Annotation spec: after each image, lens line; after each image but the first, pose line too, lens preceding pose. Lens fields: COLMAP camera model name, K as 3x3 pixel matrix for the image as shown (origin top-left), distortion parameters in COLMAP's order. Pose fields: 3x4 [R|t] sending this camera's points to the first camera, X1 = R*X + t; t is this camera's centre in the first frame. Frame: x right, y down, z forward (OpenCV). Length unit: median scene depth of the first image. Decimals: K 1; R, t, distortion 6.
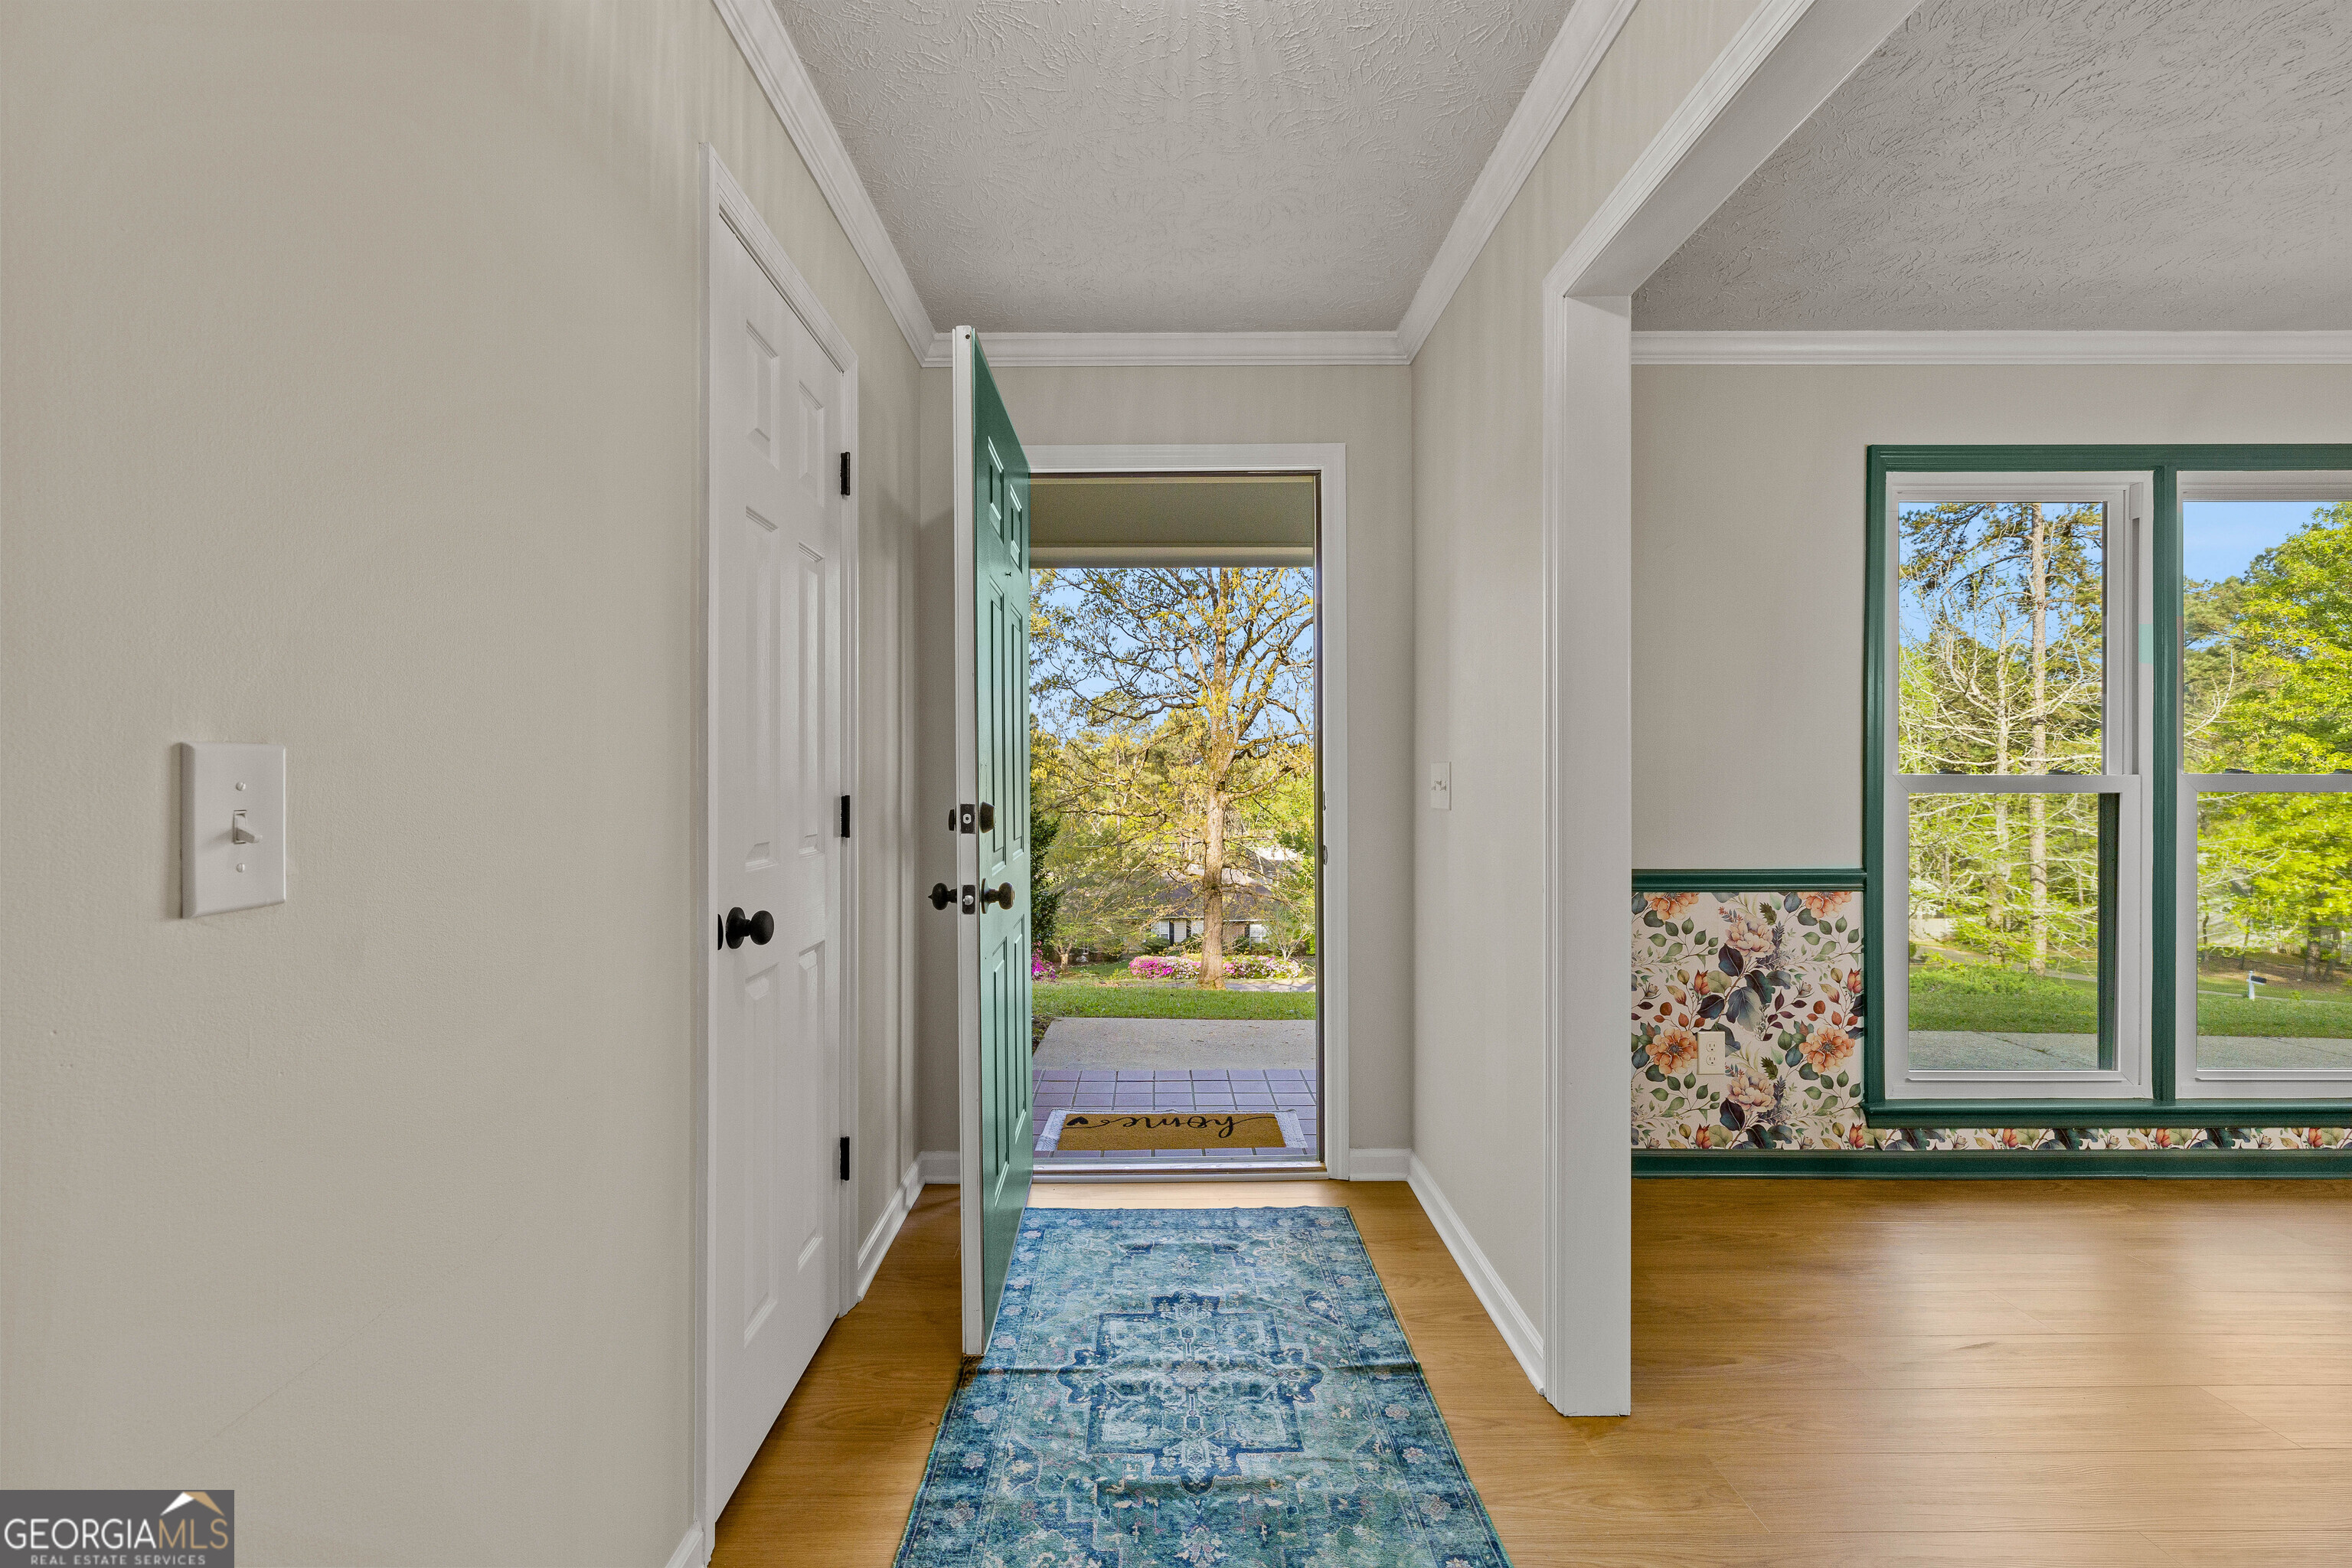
lens RADIAL K [[995.9, 0, 1168.5], [0, 995.9, 771.2], [0, 0, 1]] dist [-0.002915, 0.000019]
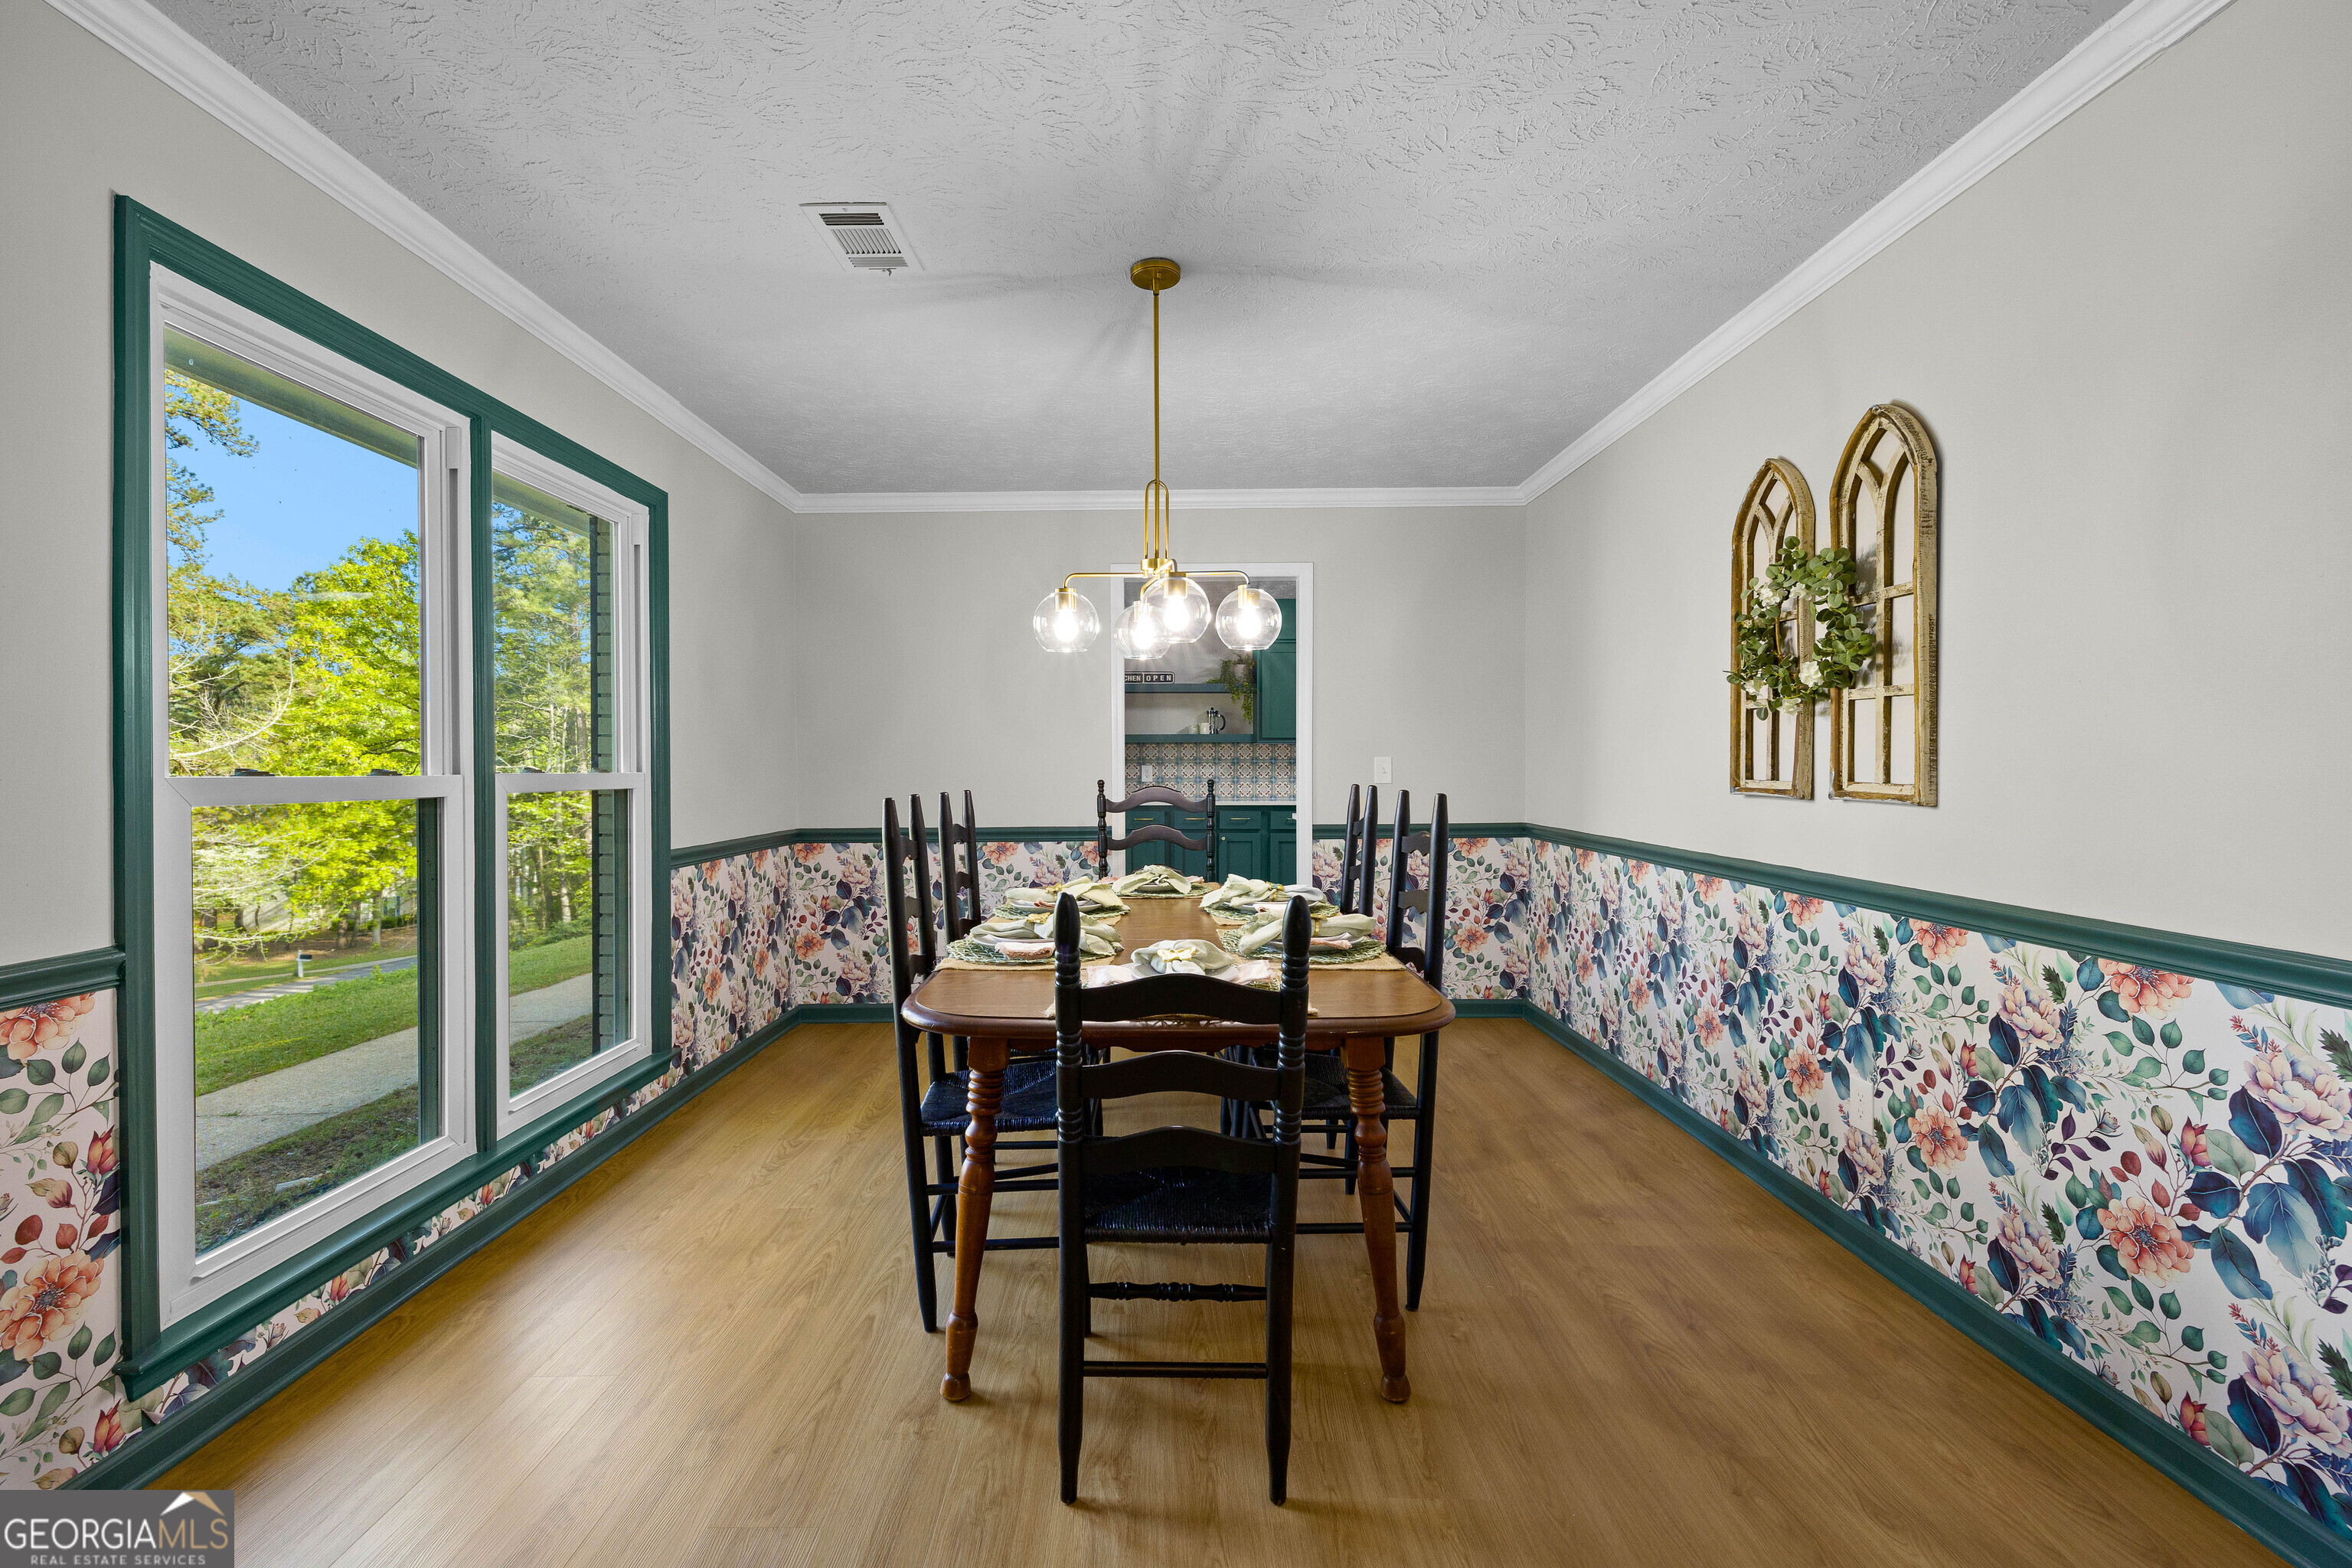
lens RADIAL K [[995.9, 0, 1165.8], [0, 995.9, 769.9], [0, 0, 1]] dist [-0.002915, 0.000019]
pose [[0.020396, -0.003282, 0.999787, 0.150962], [0.003893, 0.999987, 0.003203, -0.000623], [-0.999784, 0.003827, 0.020409, 0.393272]]
